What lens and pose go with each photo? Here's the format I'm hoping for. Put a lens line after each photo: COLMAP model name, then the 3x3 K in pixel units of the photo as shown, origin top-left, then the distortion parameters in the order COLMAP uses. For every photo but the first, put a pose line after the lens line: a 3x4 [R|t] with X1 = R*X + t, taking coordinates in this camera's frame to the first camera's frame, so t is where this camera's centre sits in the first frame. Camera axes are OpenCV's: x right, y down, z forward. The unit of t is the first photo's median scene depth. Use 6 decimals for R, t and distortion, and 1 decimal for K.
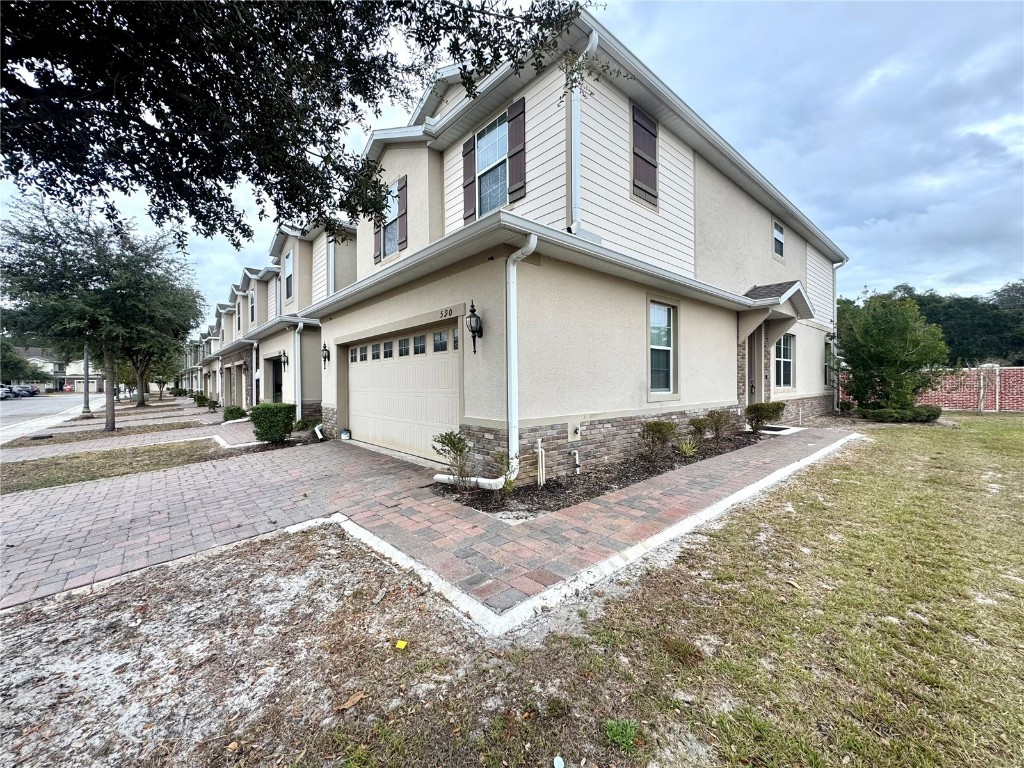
lens RADIAL K [[408.7, 0, 512.0], [0, 408.7, 384.0], [0, 0, 1]] dist [-0.002334, 0.000171]
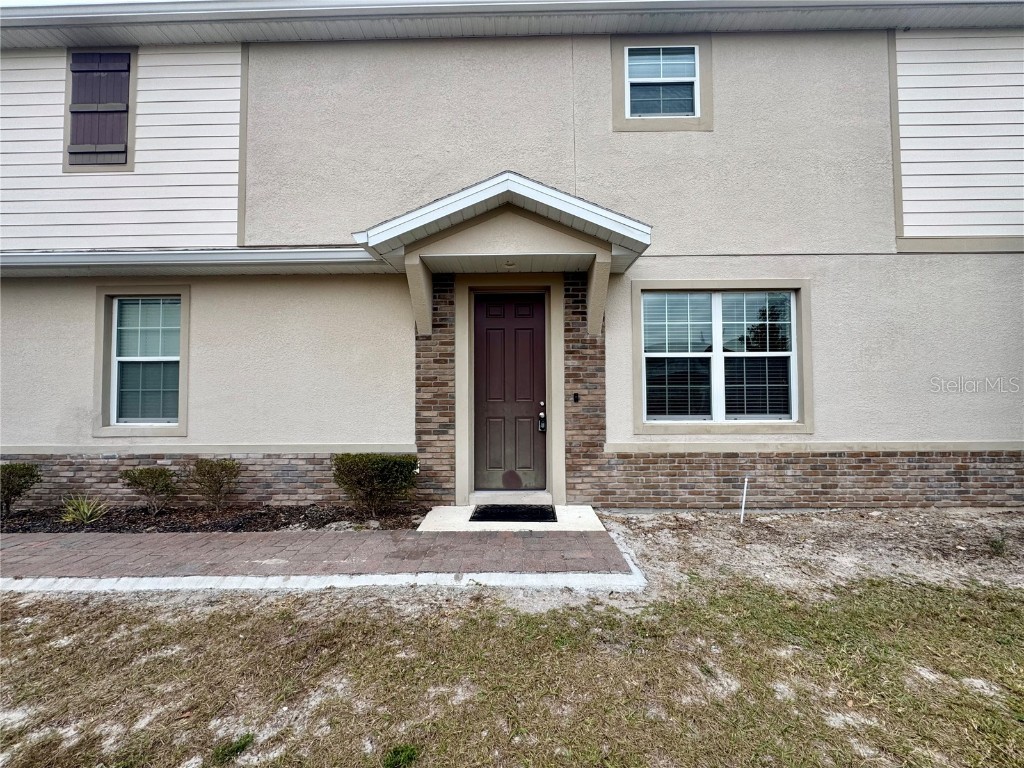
lens RADIAL K [[408.7, 0, 512.0], [0, 408.7, 384.0], [0, 0, 1]] dist [-0.002334, 0.000171]
pose [[0.735202, -0.018580, -0.677593, 1.309568], [-0.003827, 0.999495, -0.031559, -0.027916], [0.677837, 0.025796, 0.734760, 0.928352]]
